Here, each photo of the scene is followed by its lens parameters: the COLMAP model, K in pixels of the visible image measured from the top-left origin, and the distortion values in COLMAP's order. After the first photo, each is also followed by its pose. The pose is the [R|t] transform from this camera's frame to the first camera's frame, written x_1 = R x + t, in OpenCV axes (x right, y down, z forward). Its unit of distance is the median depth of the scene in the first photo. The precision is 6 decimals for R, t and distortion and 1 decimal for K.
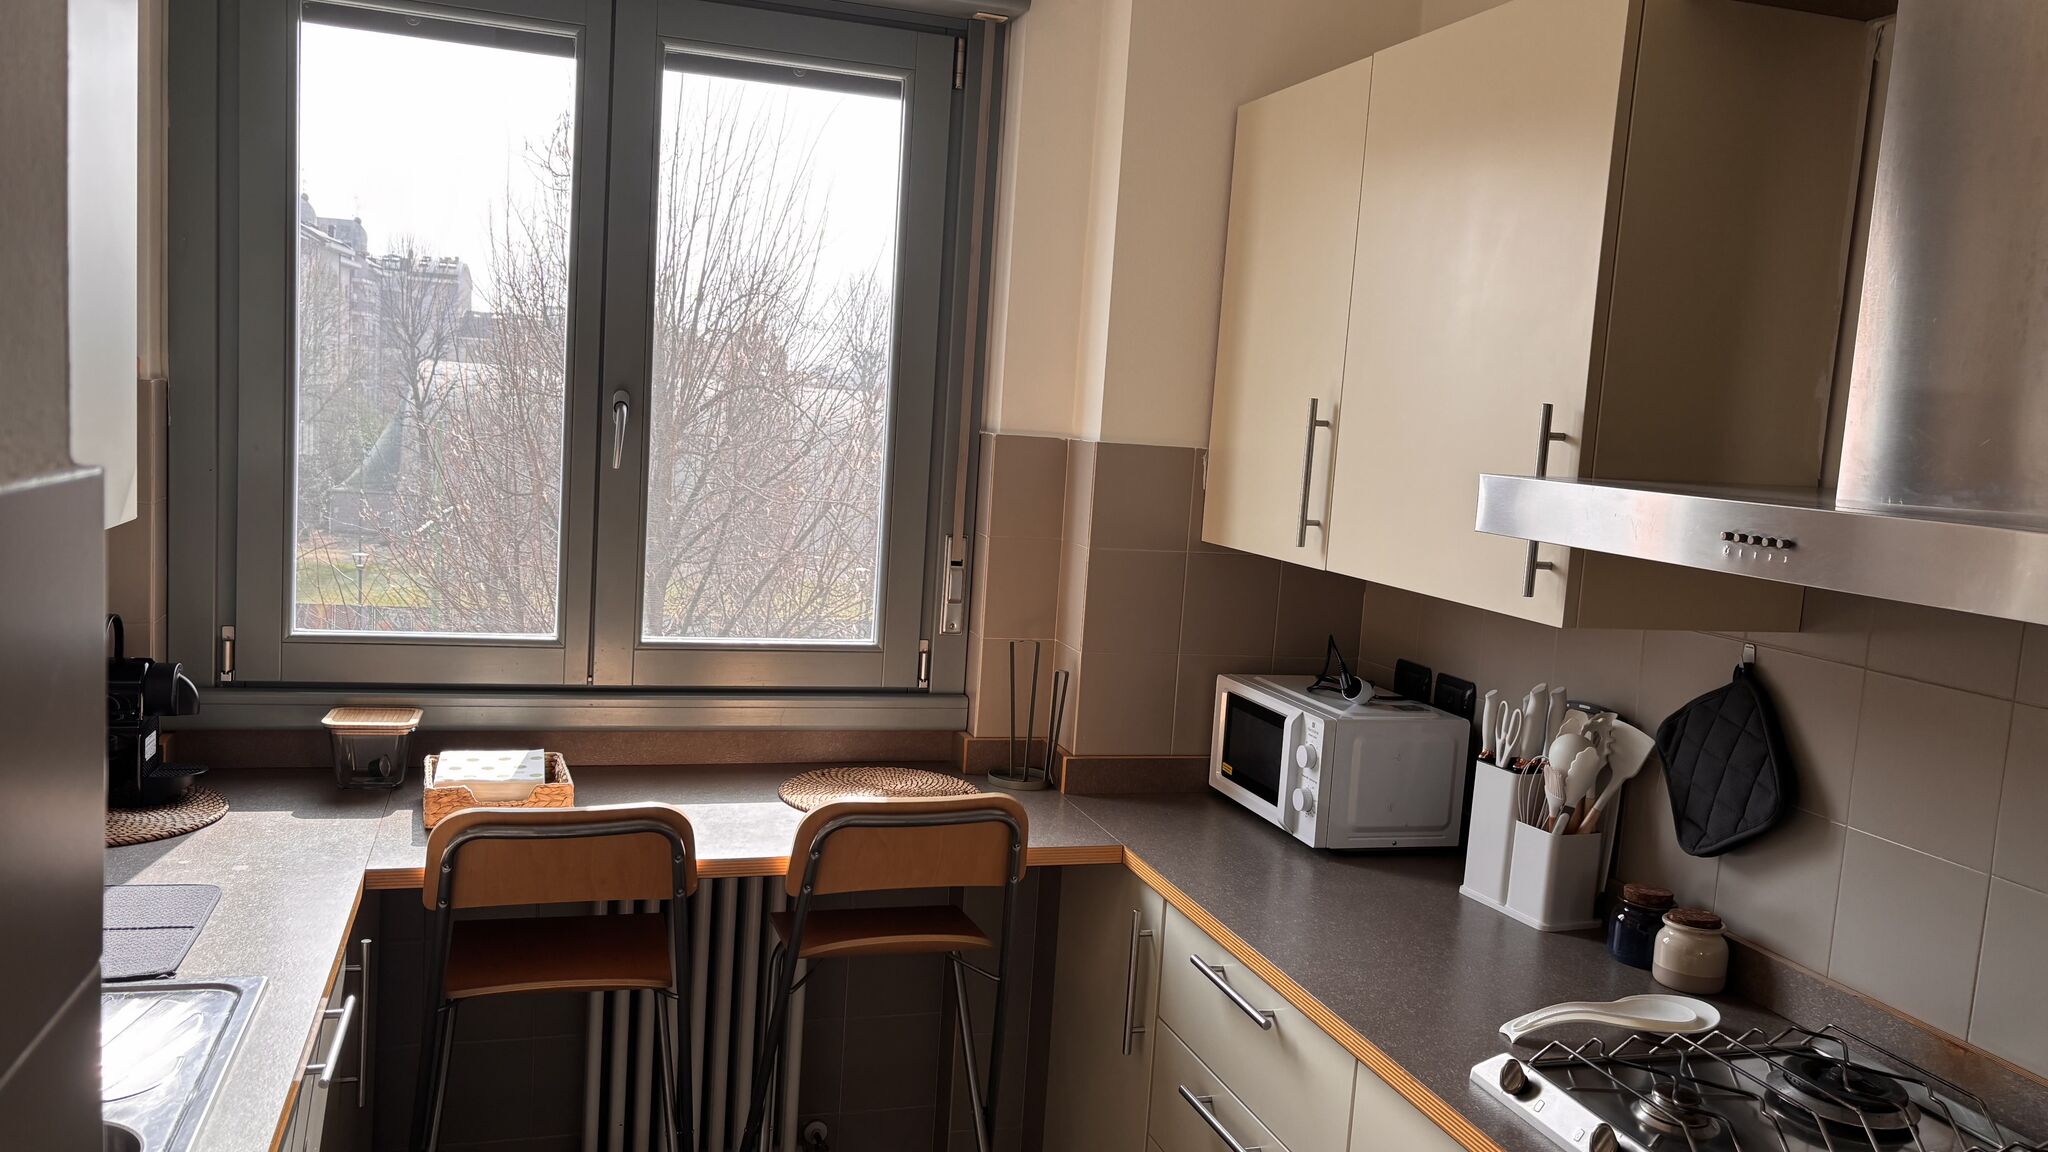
lens RADIAL K [[1527.9, 0, 1009.3], [0, 1527.9, 581.1], [0, 0, 1]] dist [0.051679, -0.066344]
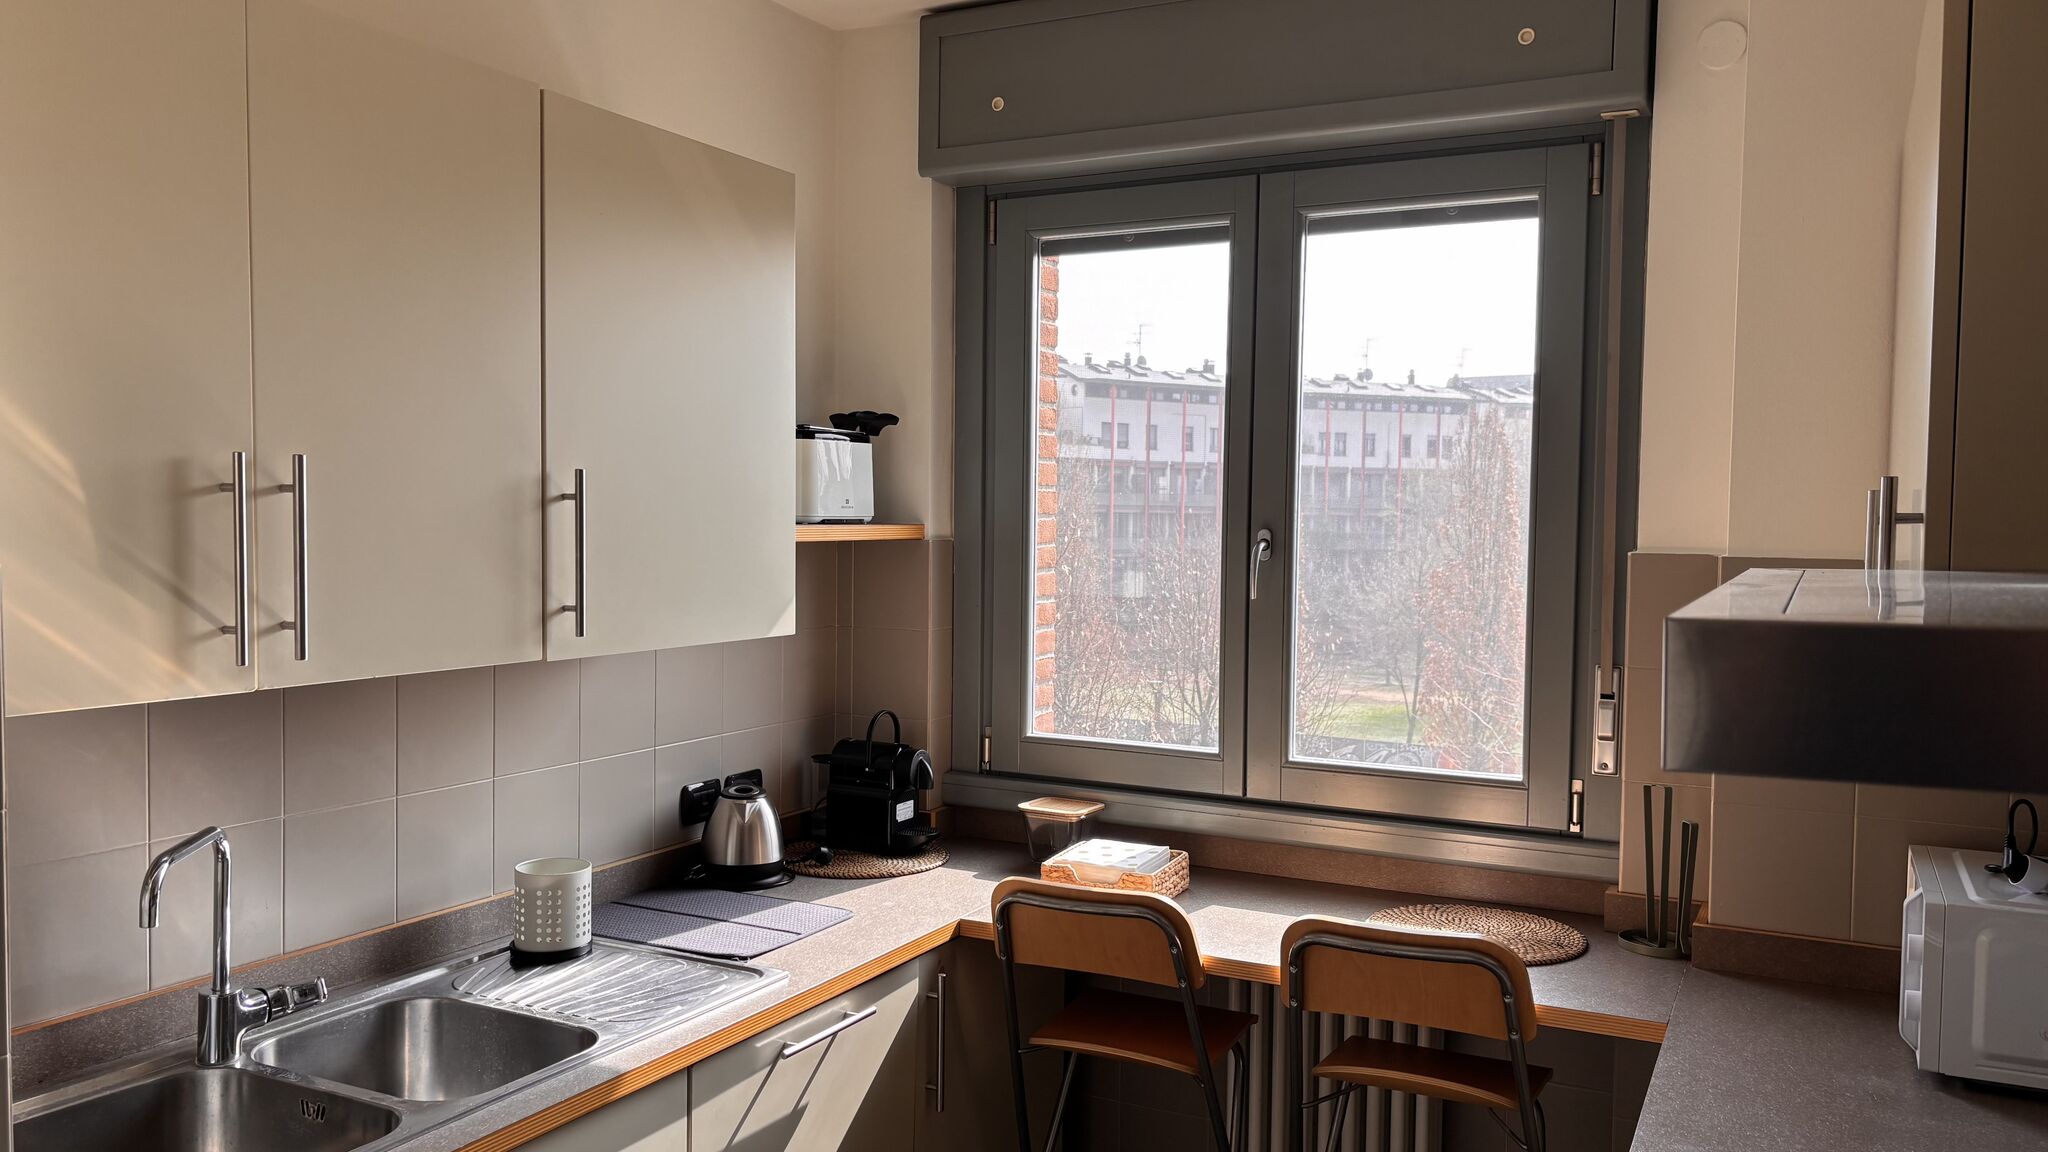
lens RADIAL K [[1528.6, 0, 1024.0], [0, 1528.6, 576.0], [0, 0, 1]] dist [-0.004835, -0.006208]
pose [[0.709243, -0.028456, -0.704390, 0.392865], [-0.047085, 0.995042, -0.087607, 0.014289], [0.703390, 0.095301, 0.704386, 0.112281]]
